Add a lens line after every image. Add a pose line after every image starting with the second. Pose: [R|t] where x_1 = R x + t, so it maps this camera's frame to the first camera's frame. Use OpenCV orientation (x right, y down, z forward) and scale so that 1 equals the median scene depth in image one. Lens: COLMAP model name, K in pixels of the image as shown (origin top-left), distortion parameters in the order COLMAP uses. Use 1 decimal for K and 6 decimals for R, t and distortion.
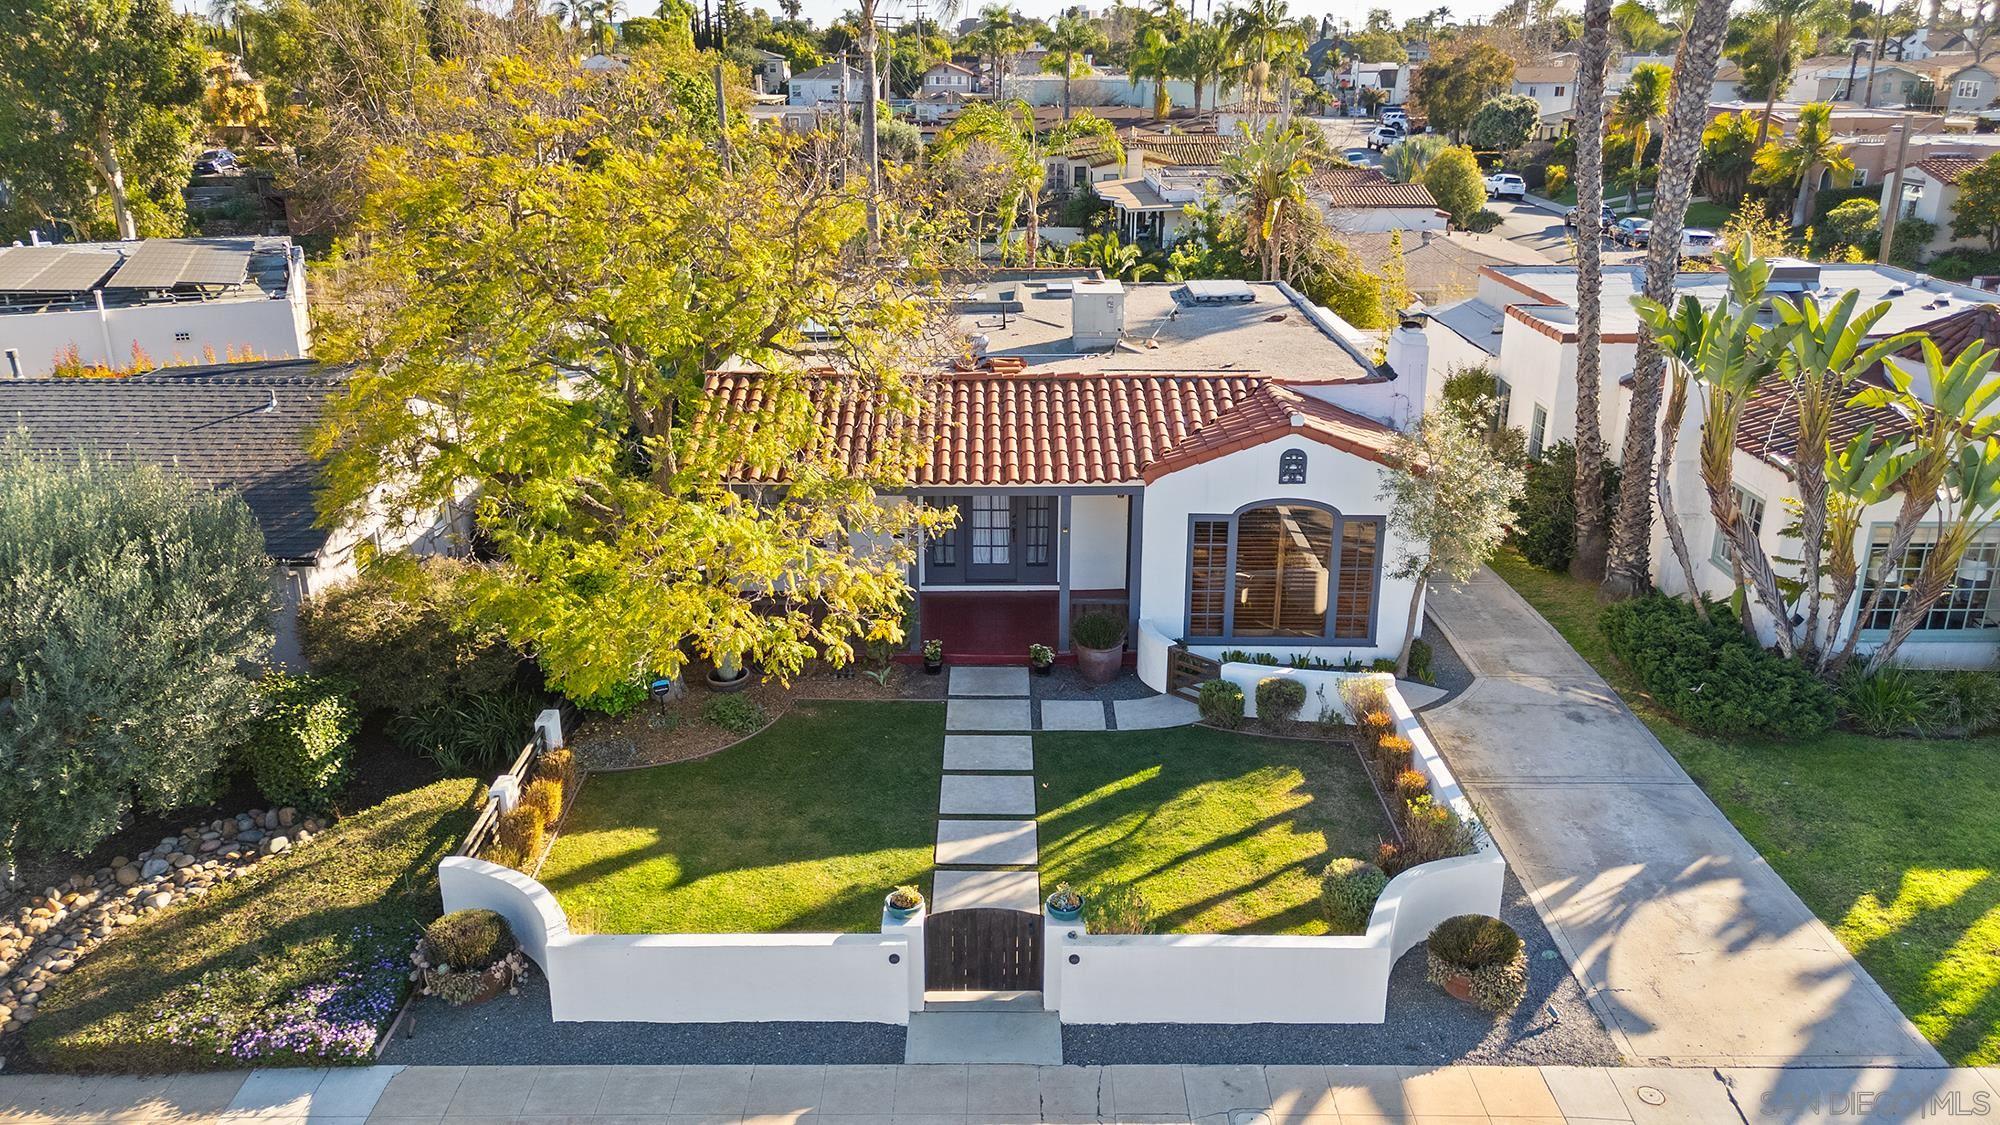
lens RADIAL K [[1488.1, 0, 1000.0], [0, 1488.1, 562.5], [0, 0, 1]] dist [0.048057, -0.002426]
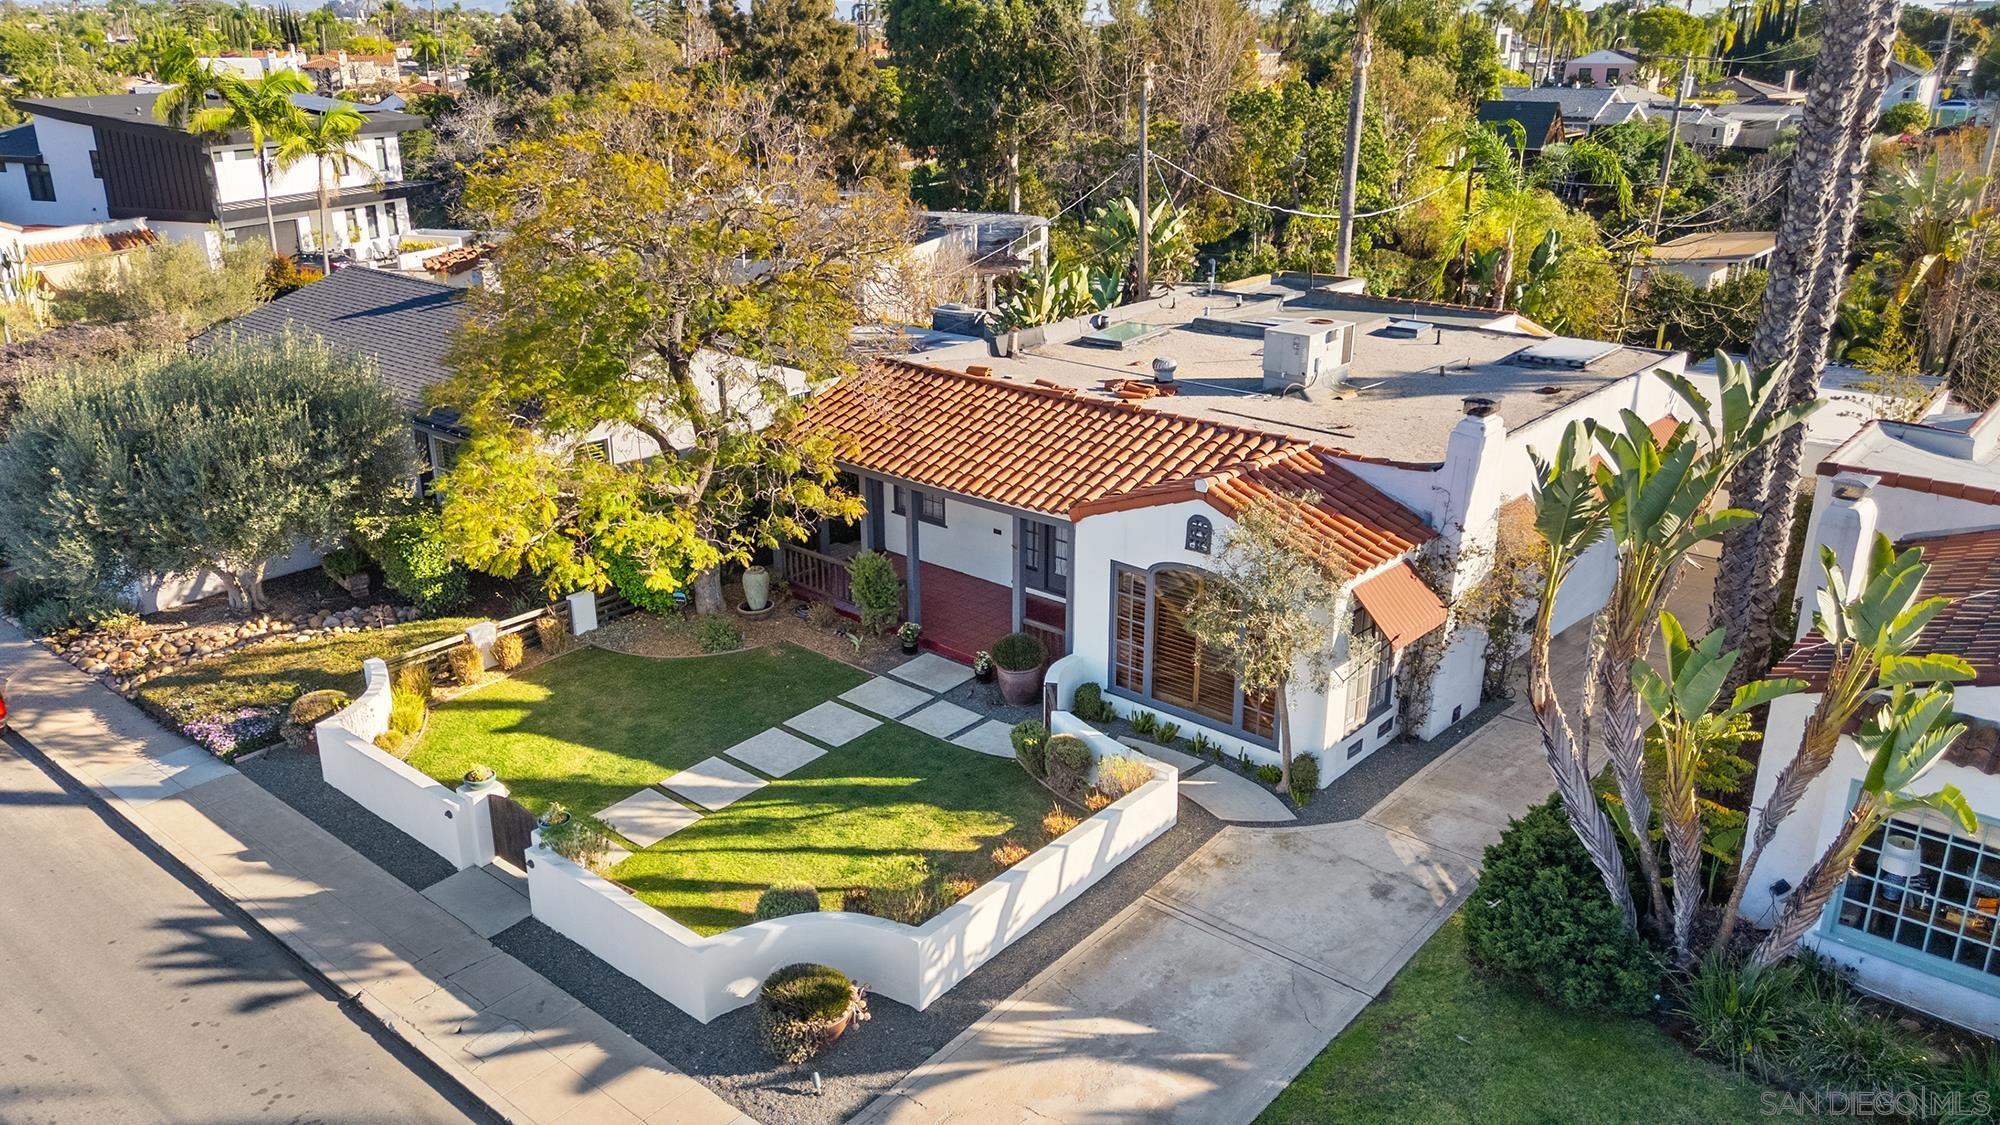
lens RADIAL K [[1488.1, 0, 1000.0], [0, 1488.1, 562.5], [0, 0, 1]] dist [0.048057, -0.002426]
pose [[0.757255, 0.219127, -0.615262, 0.818703], [-0.214401, 0.973235, 0.082739, -0.117111], [0.616925, 0.069258, 0.783968, 0.228619]]
